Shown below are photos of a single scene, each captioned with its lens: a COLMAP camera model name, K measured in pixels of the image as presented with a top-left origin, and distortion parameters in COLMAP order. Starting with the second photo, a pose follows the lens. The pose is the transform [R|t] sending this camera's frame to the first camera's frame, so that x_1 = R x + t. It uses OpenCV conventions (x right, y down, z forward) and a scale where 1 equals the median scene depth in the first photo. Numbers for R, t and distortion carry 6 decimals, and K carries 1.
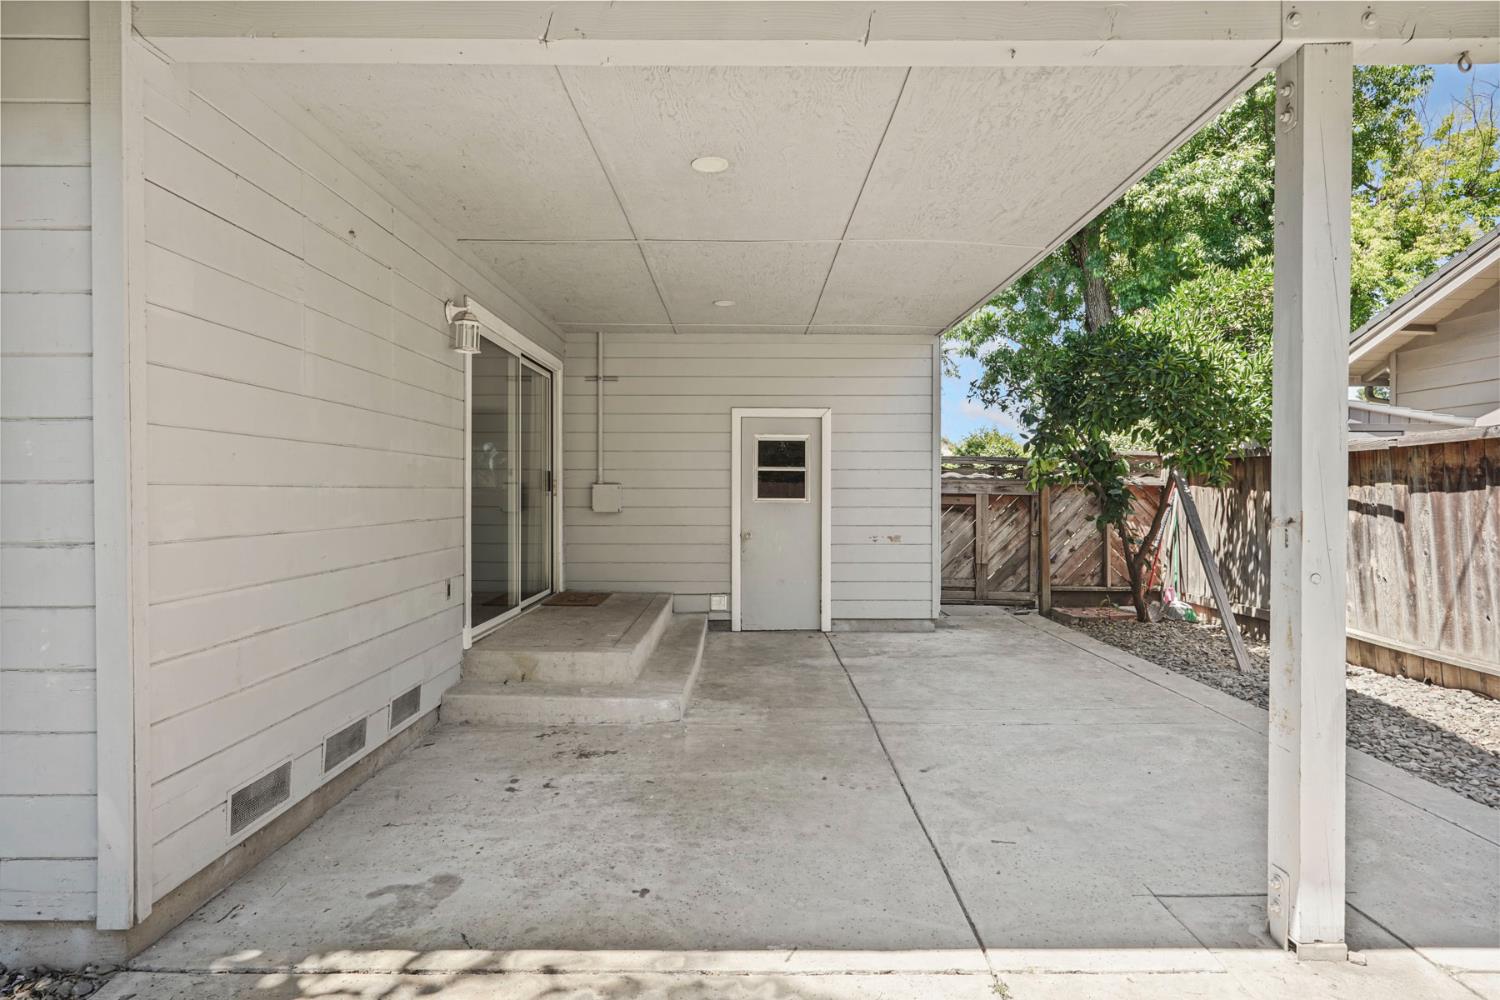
lens RADIAL K [[822.2, 0, 744.2], [0, 822.2, 495.6], [0, 0, 1]] dist [0.005611, 0.001319]
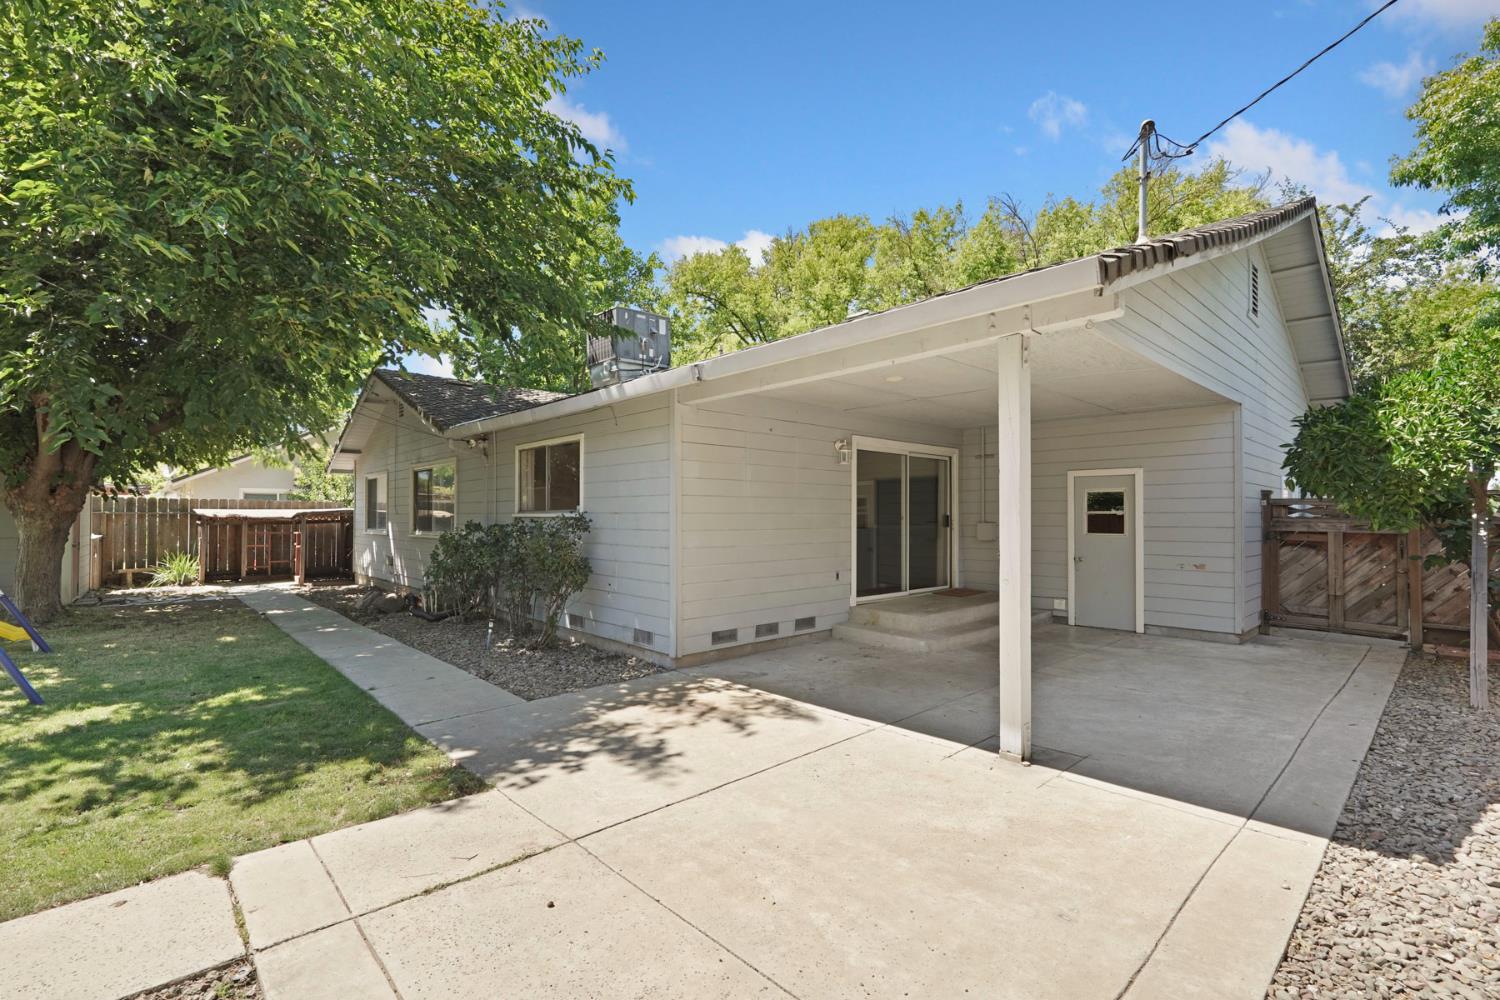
lens RADIAL K [[671.3, 0, 757.7], [0, 671.3, 508.0], [0, 0, 1]] dist [0.001339, 0.000316]
pose [[0.685982, -0.010479, -0.727543, 0.472914], [-0.002497, 0.999856, -0.016756, -0.019743], [0.727614, 0.013311, 0.685857, -0.212163]]
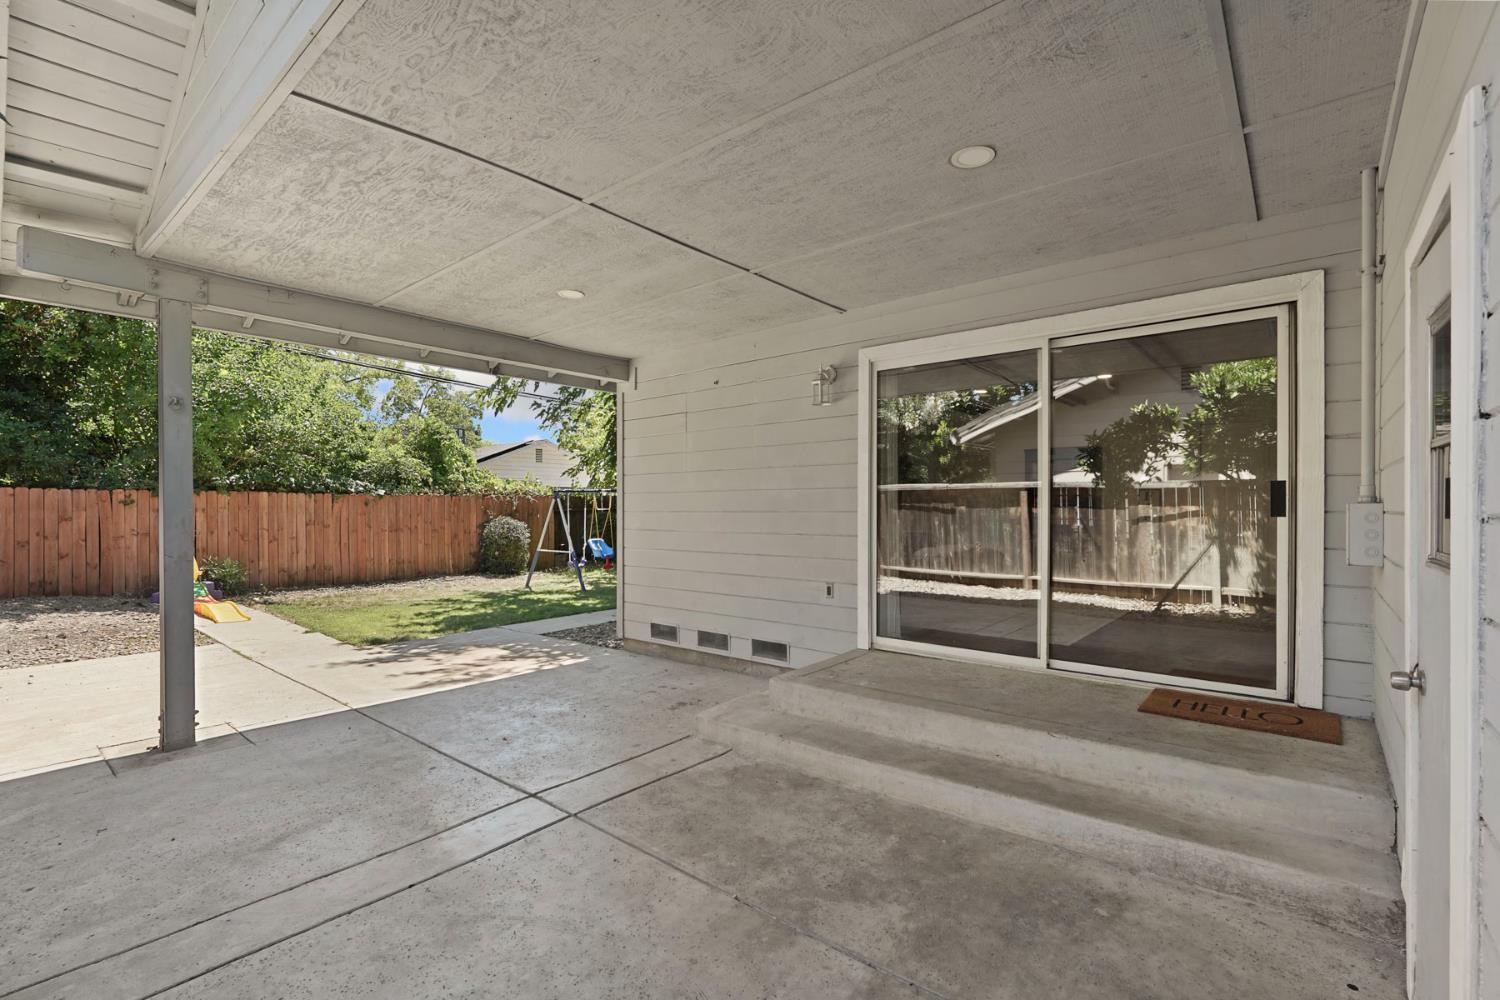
lens RADIAL K [[671.3, 0, 746.7], [0, 671.3, 506.2], [0, 0, 1]] dist [0.001339, 0.000316]
pose [[-0.643546, -0.002736, -0.765403, 0.329246], [-0.003537, 0.999994, -0.000600, -0.010836], [0.765400, 0.002321, -0.643551, 0.980716]]
